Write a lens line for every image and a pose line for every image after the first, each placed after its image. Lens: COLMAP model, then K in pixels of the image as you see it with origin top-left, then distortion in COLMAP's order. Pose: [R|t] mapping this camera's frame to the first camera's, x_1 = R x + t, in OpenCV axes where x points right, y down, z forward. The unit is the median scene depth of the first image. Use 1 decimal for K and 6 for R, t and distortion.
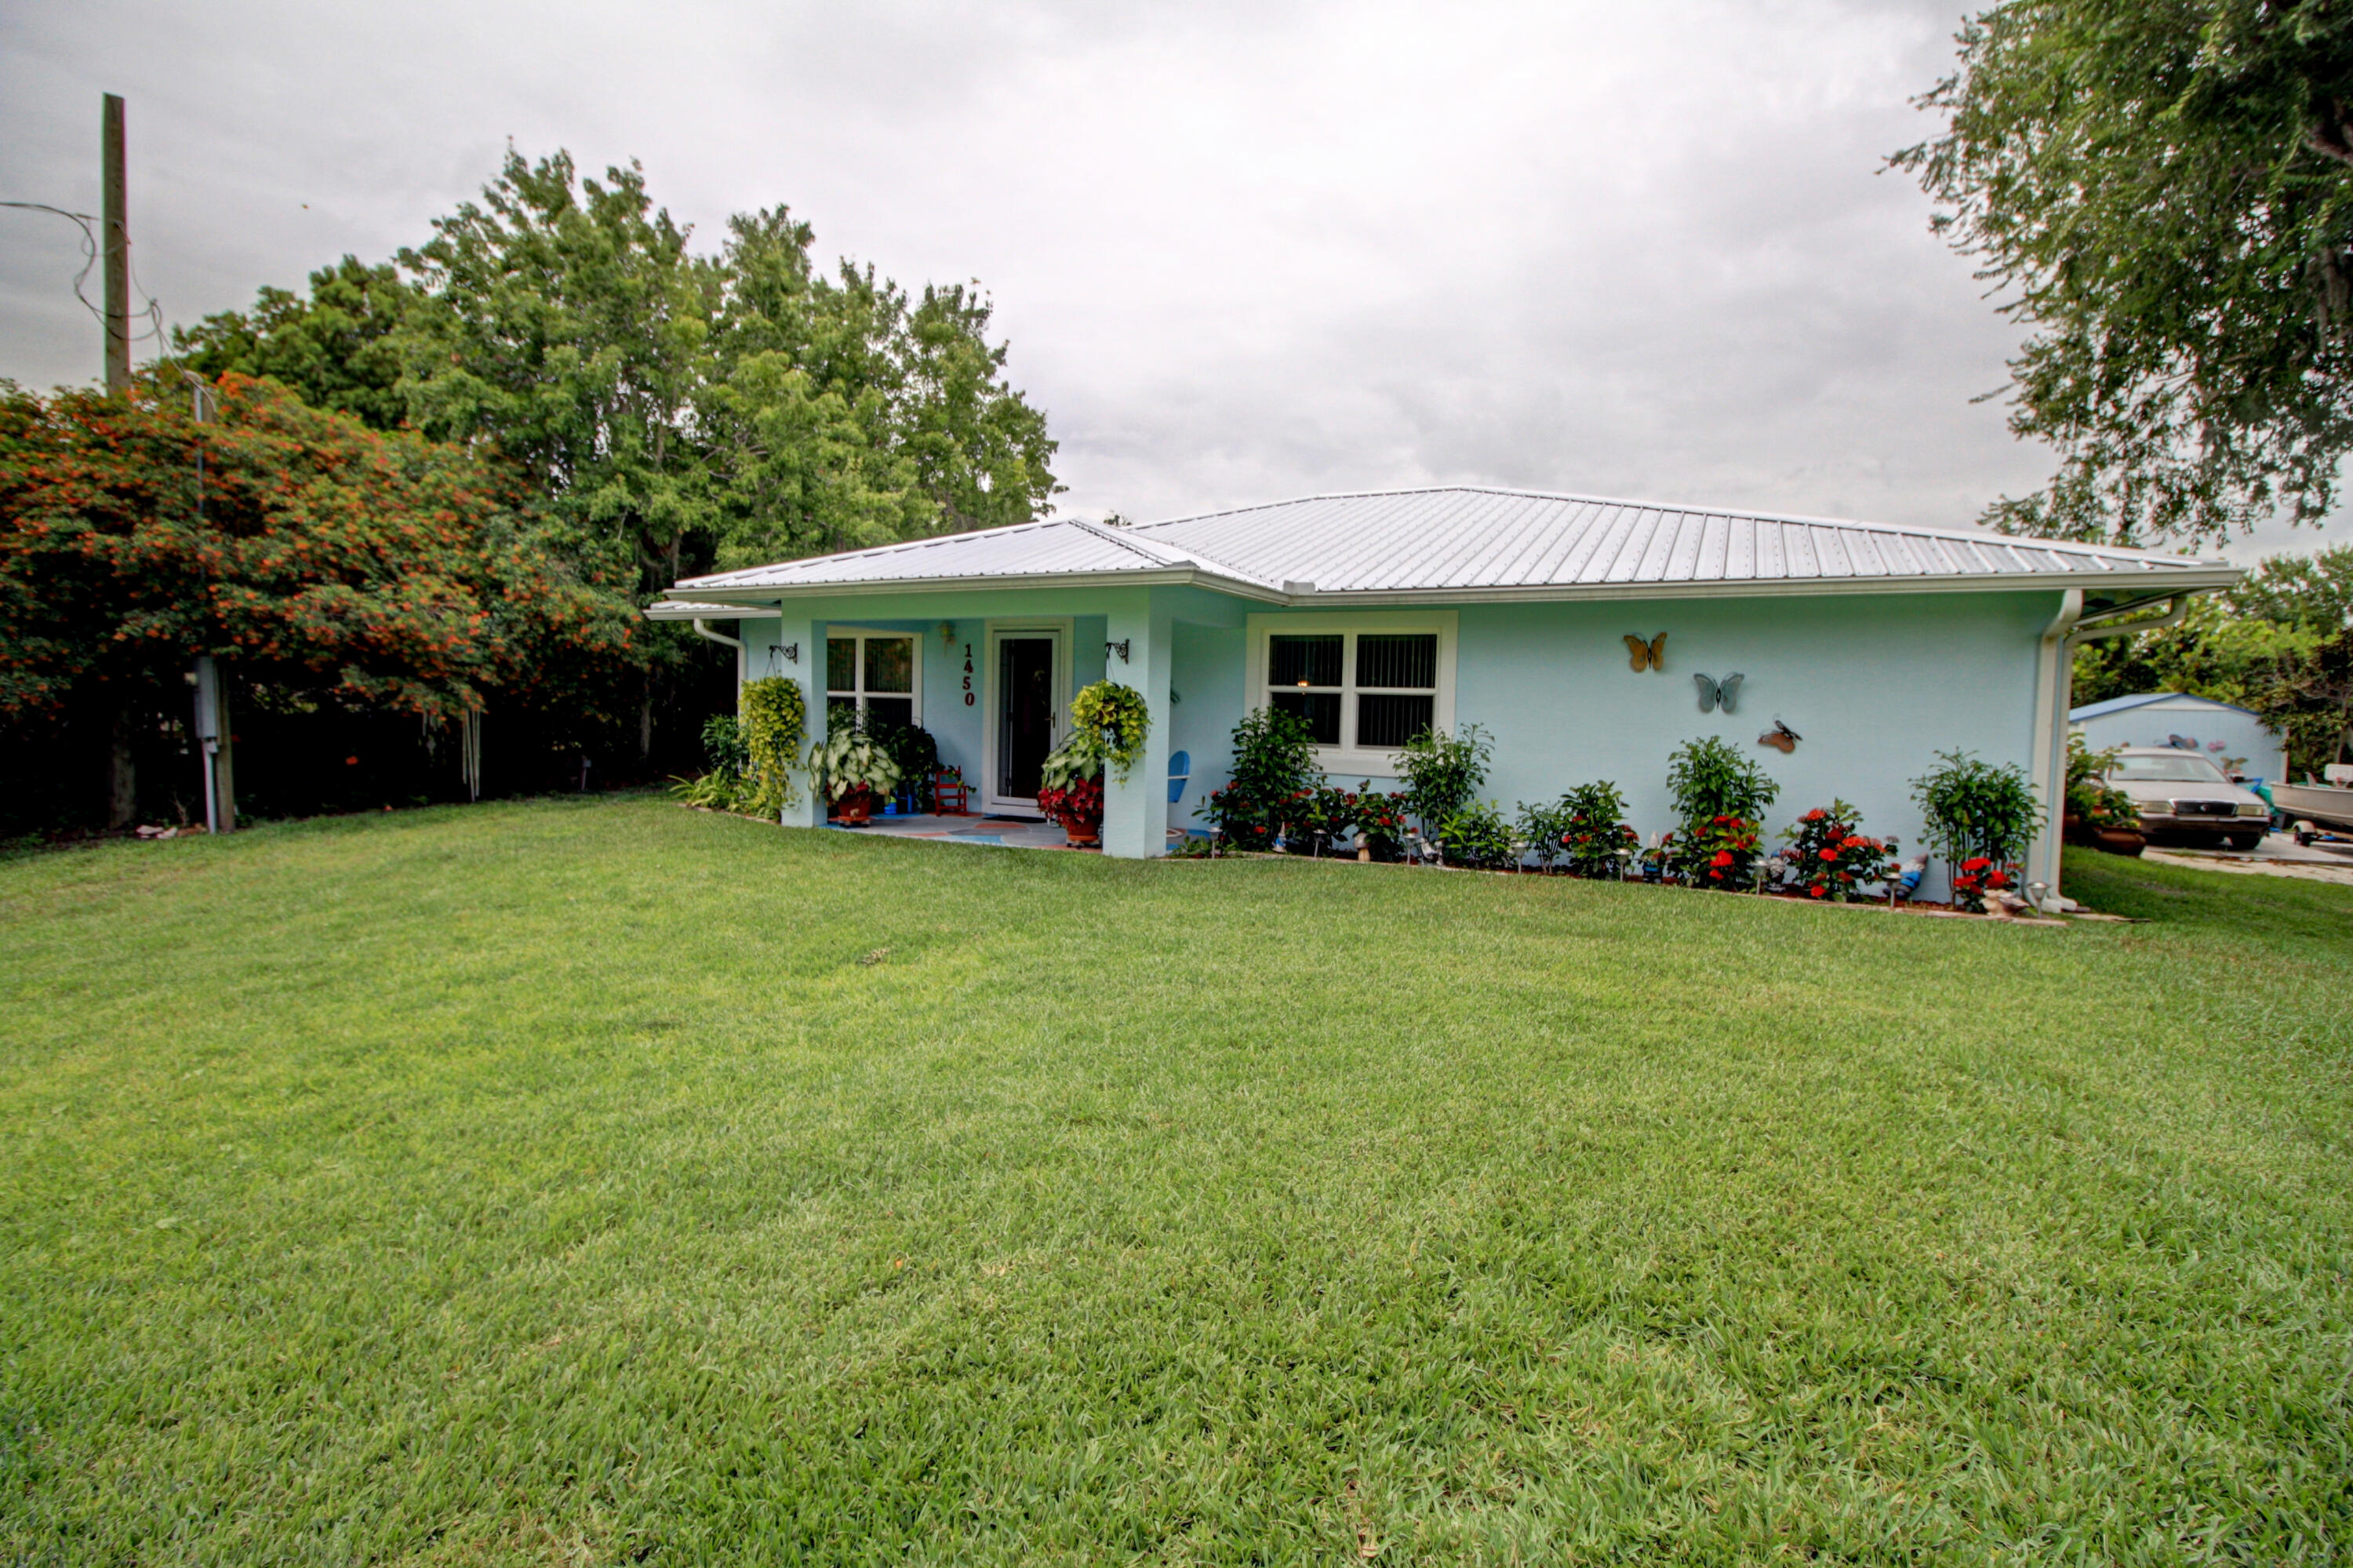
lens RADIAL K [[1086.5, 0, 1189.7], [0, 1086.5, 758.6], [0, 0, 1]] dist [-0.001972, -0.012606]
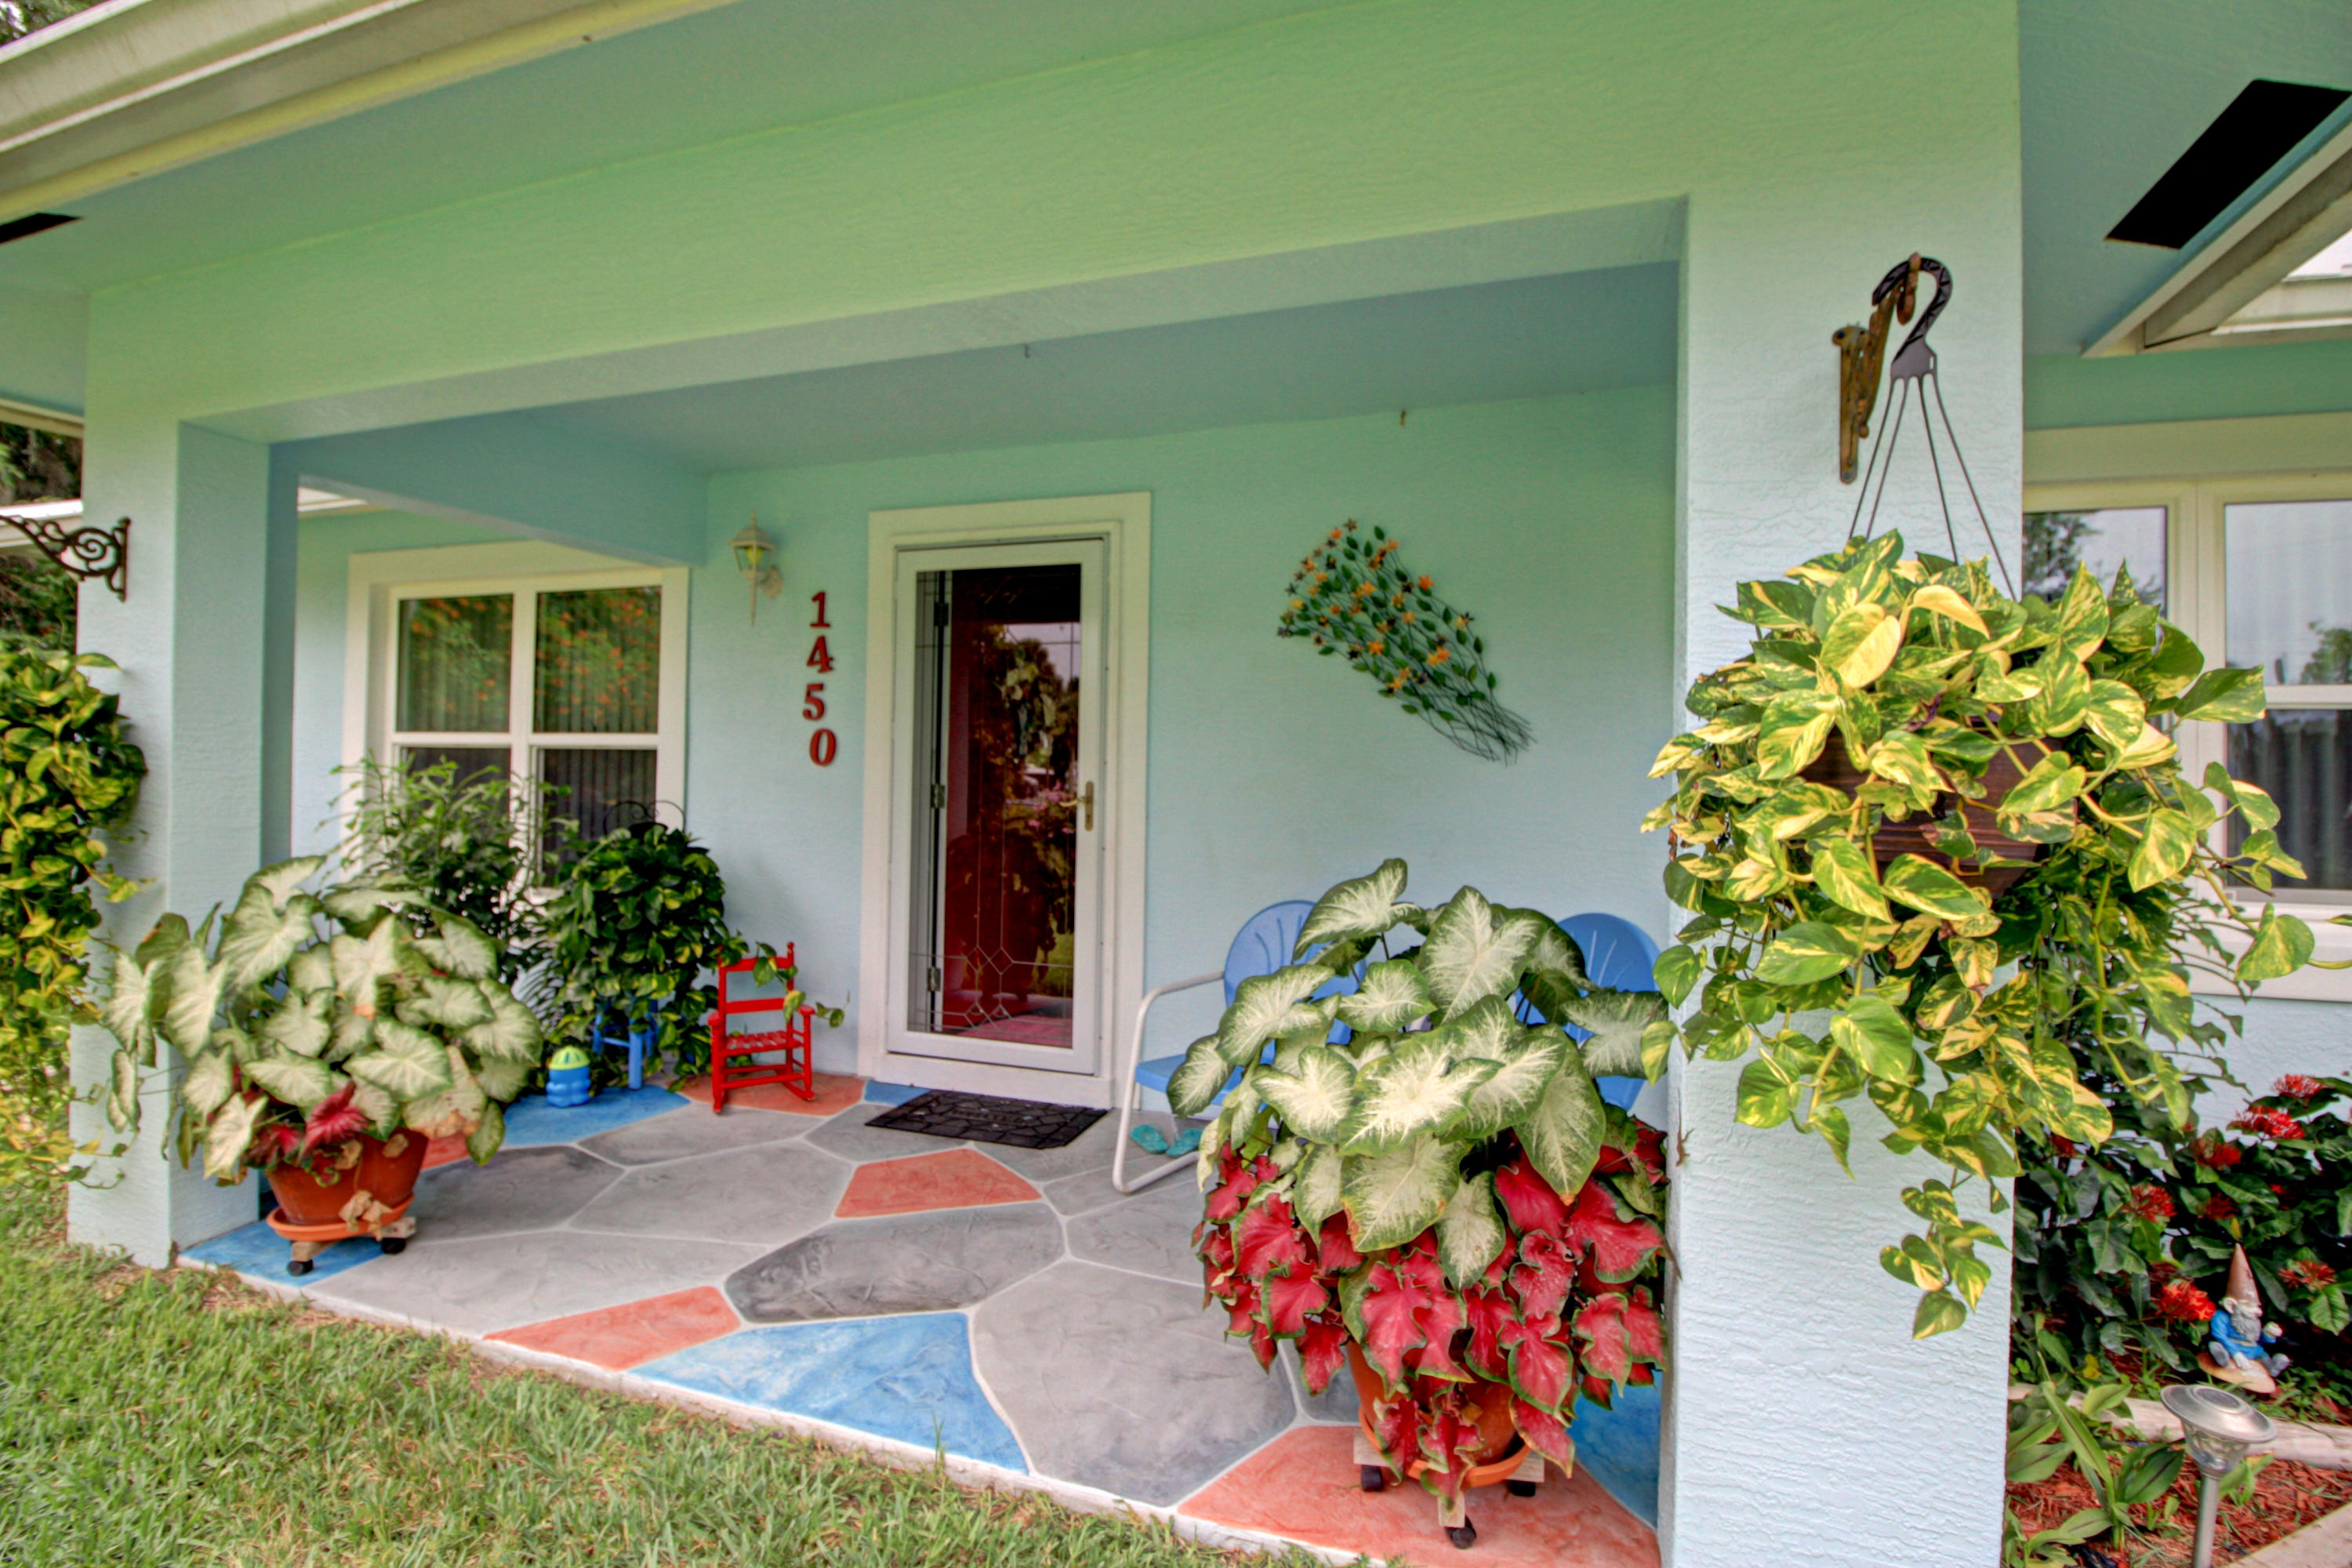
lens RADIAL K [[1086.0, 0, 1189.2], [0, 1086.0, 758.6], [0, 0, 1]] dist [-0.001972, -0.012606]
pose [[0.991215, -0.006493, 0.132103, -0.131505], [0.014640, 0.998043, -0.060800, -0.028025], [-0.131449, 0.062200, 0.989370, 0.636828]]
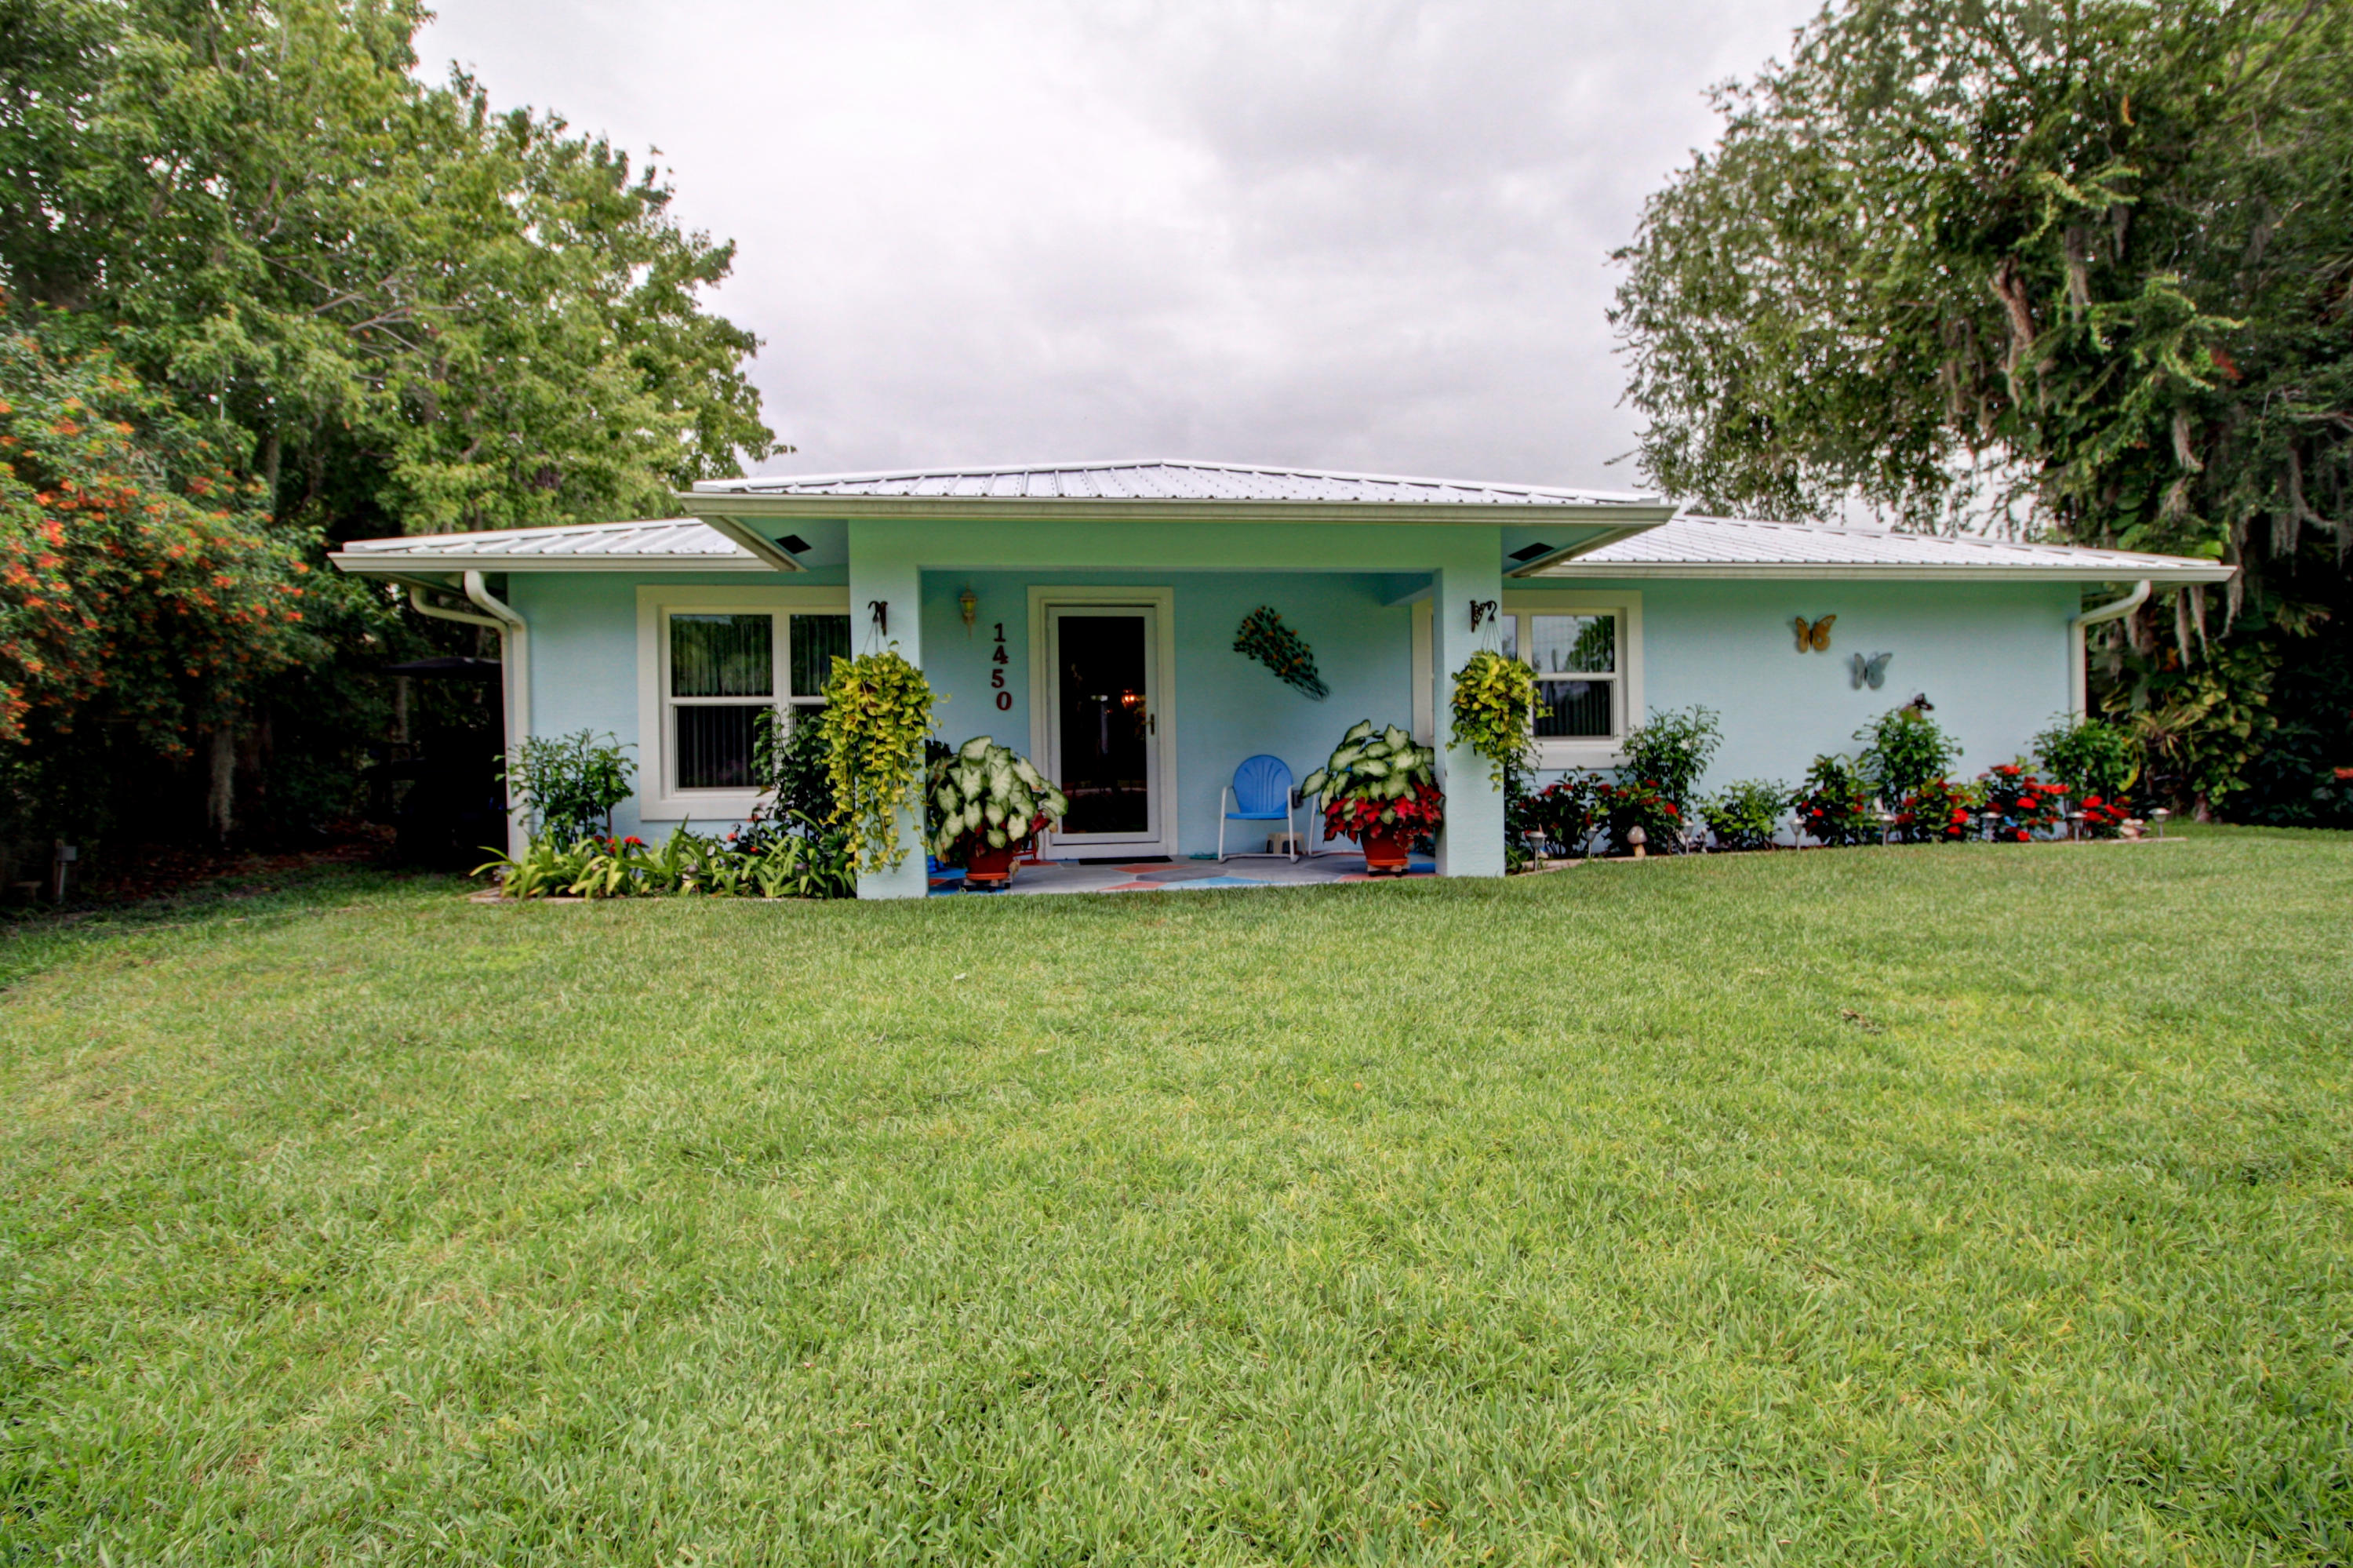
lens RADIAL K [[1086.5, 0, 1189.7], [0, 1086.5, 758.6], [0, 0, 1]] dist [-0.001972, -0.012606]
pose [[0.824389, -0.039762, 0.564626, -0.504221], [0.064156, 0.997665, -0.023413, 0.006999], [-0.562376, 0.055526, 0.825015, 0.349250]]
